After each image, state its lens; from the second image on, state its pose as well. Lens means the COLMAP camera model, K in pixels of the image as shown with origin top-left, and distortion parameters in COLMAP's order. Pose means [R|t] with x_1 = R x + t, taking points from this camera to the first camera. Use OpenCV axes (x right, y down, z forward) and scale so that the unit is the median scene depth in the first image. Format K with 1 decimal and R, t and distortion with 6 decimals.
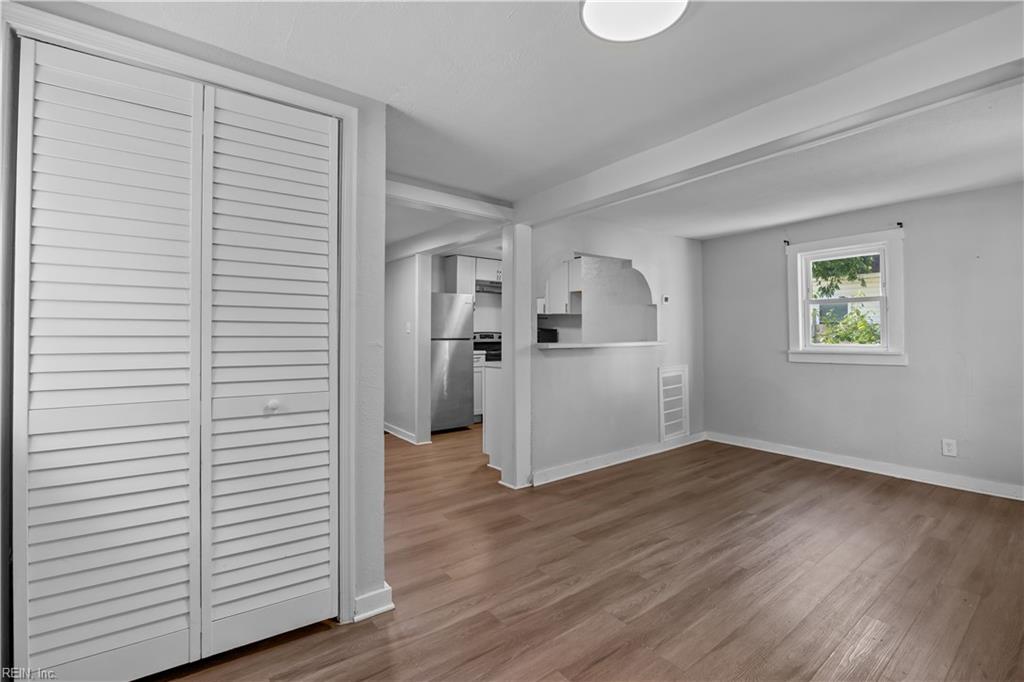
lens RADIAL K [[452.0, 0, 509.7], [0, 452.0, 327.8], [0, 0, 1]] dist [-0.016718, -0.000176]
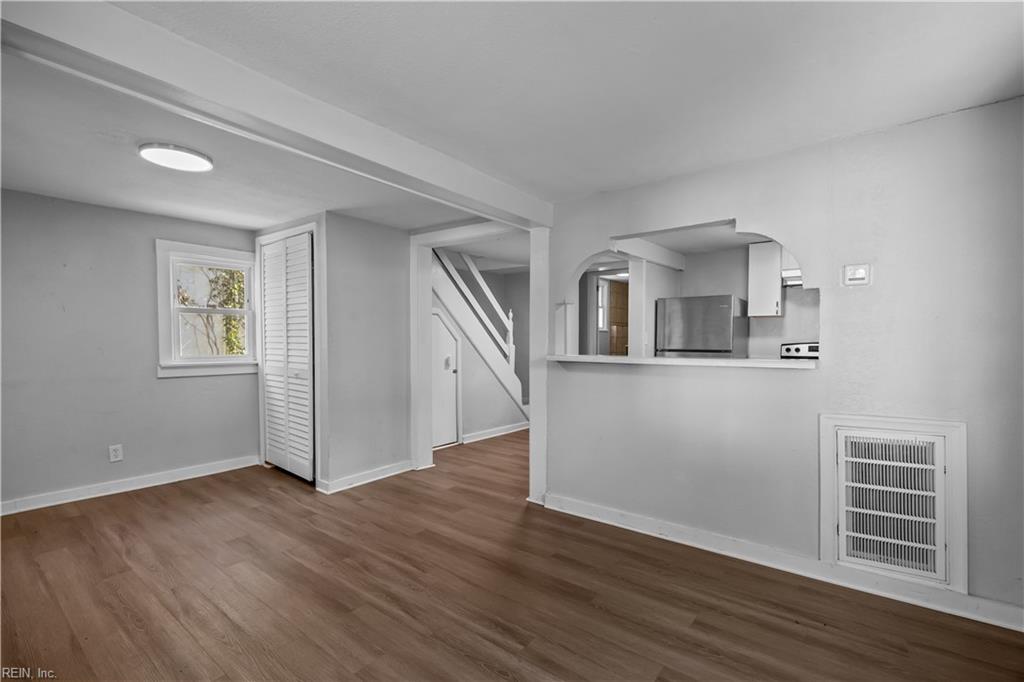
lens RADIAL K [[452.0, 0, 525.8], [0, 452.0, 359.0], [0, 0, 1]] dist [-0.016718, -0.000176]
pose [[0.278555, 0.039215, -0.959619, 1.003555], [0.004174, 0.999107, 0.042040, 0.005302], [0.960411, -0.015716, 0.278142, 0.761559]]
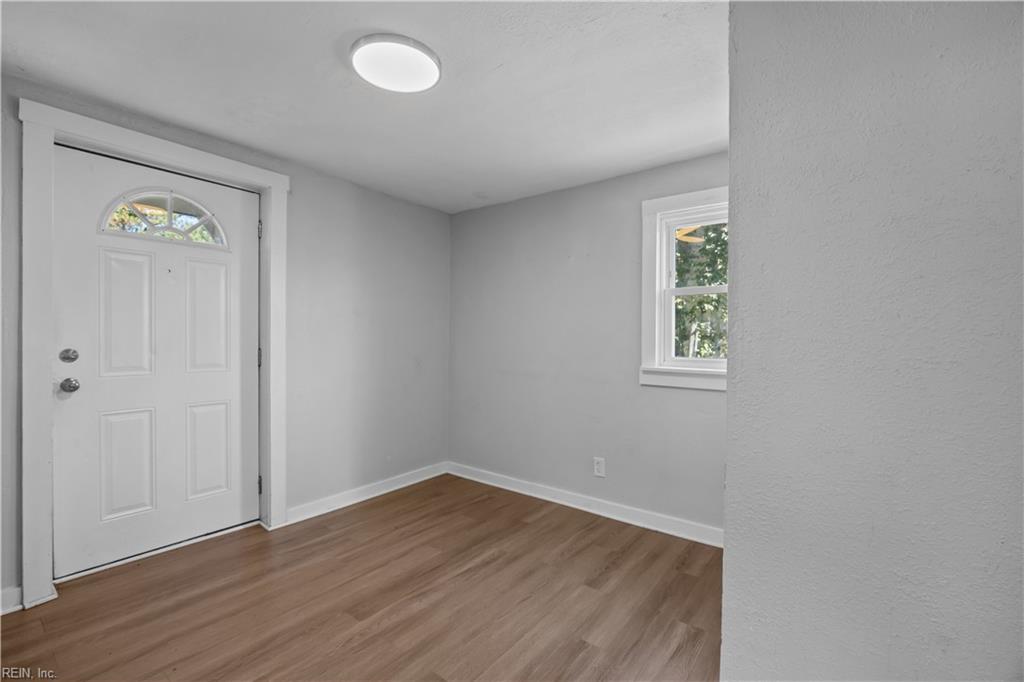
lens RADIAL K [[452.0, 0, 518.1], [0, 452.0, 335.1], [0, 0, 1]] dist [-0.016718, -0.000176]
pose [[-0.963171, -0.005184, -0.268840, 0.120460], [-0.004789, 0.999986, -0.002125, 0.007003], [0.268847, -0.000759, -0.963183, 0.949540]]
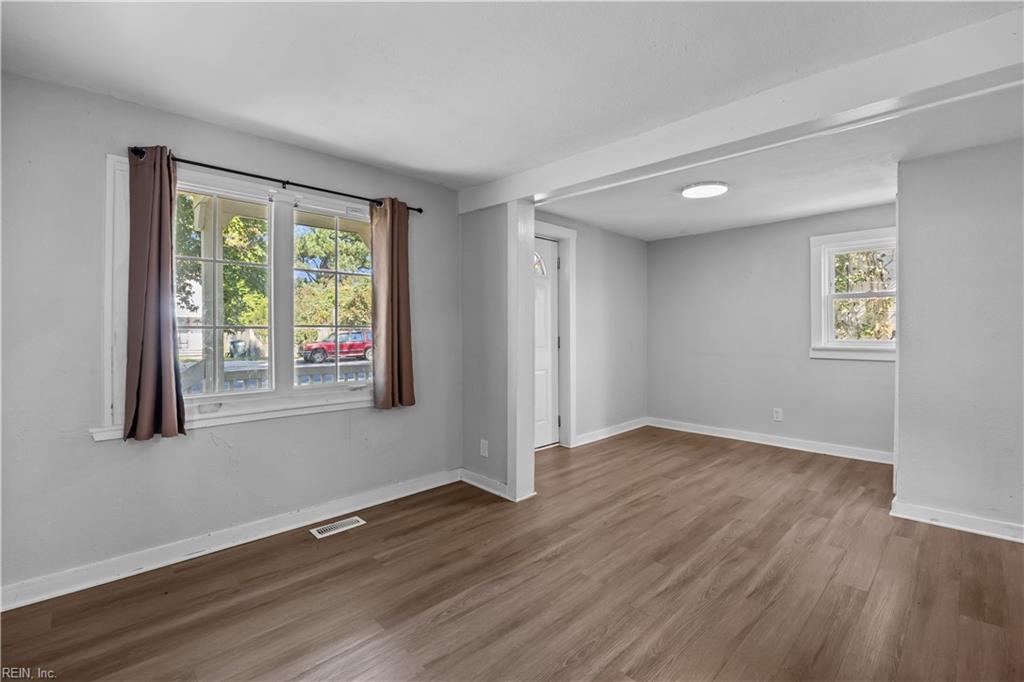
lens RADIAL K [[452.0, 0, 516.2], [0, 452.0, 332.3], [0, 0, 1]] dist [-0.016718, -0.000176]
pose [[-0.992274, 0.008579, -0.123766, 0.662994], [0.008236, 0.999961, 0.003282, 0.013263], [0.123789, 0.002237, -0.992306, 1.361675]]
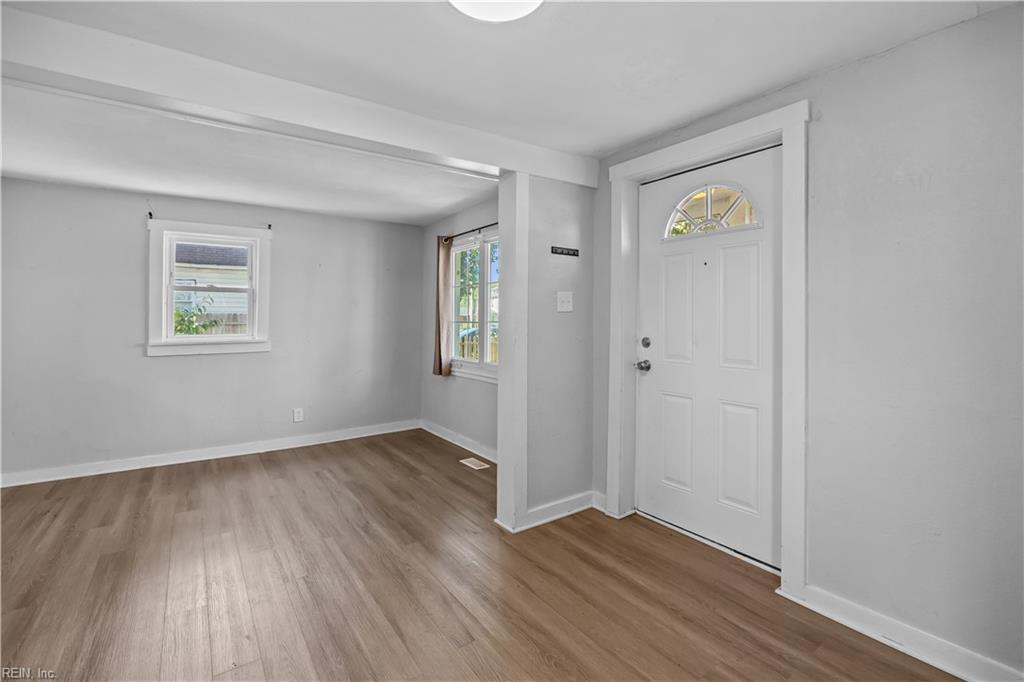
lens RADIAL K [[452.0, 0, 520.3], [0, 452.0, 317.0], [0, 0, 1]] dist [-0.016718, -0.000176]
pose [[0.017538, 0.015492, 0.999726, -0.275745], [-0.013460, 0.999793, -0.015257, 0.006913], [-0.999756, -0.013188, 0.017743, 0.379646]]
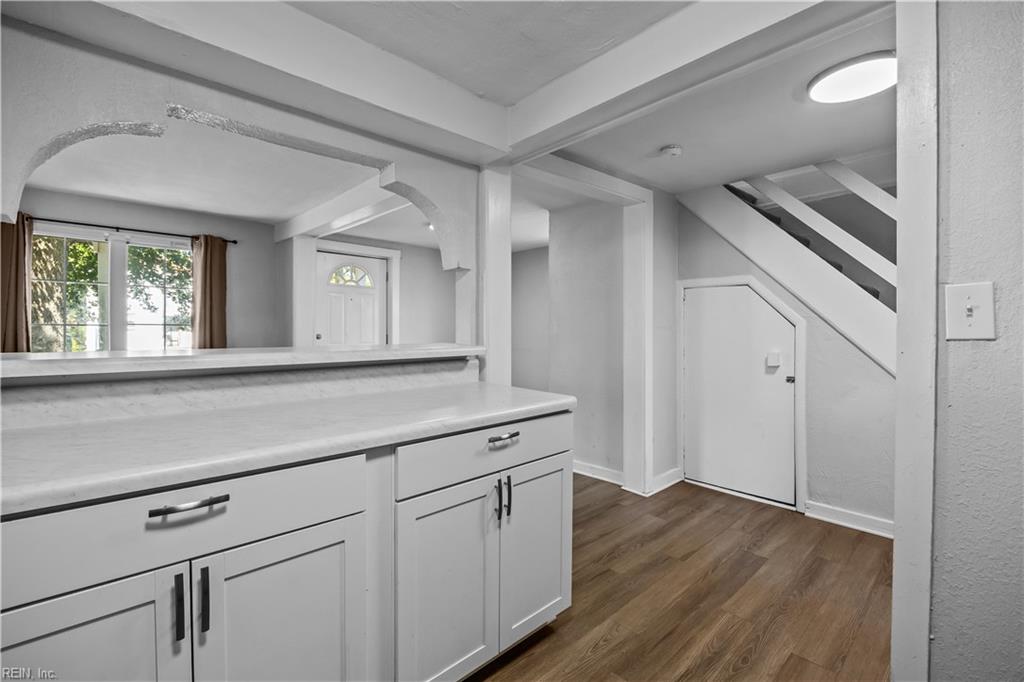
lens RADIAL K [[452.0, 0, 514.3], [0, 452.0, 339.2], [0, 0, 1]] dist [-0.016718, -0.000176]
pose [[-0.995074, -0.000697, -0.099133, 0.043602], [-0.002208, 0.999883, 0.015124, 0.022089], [0.099111, 0.015269, -0.994959, 1.801922]]
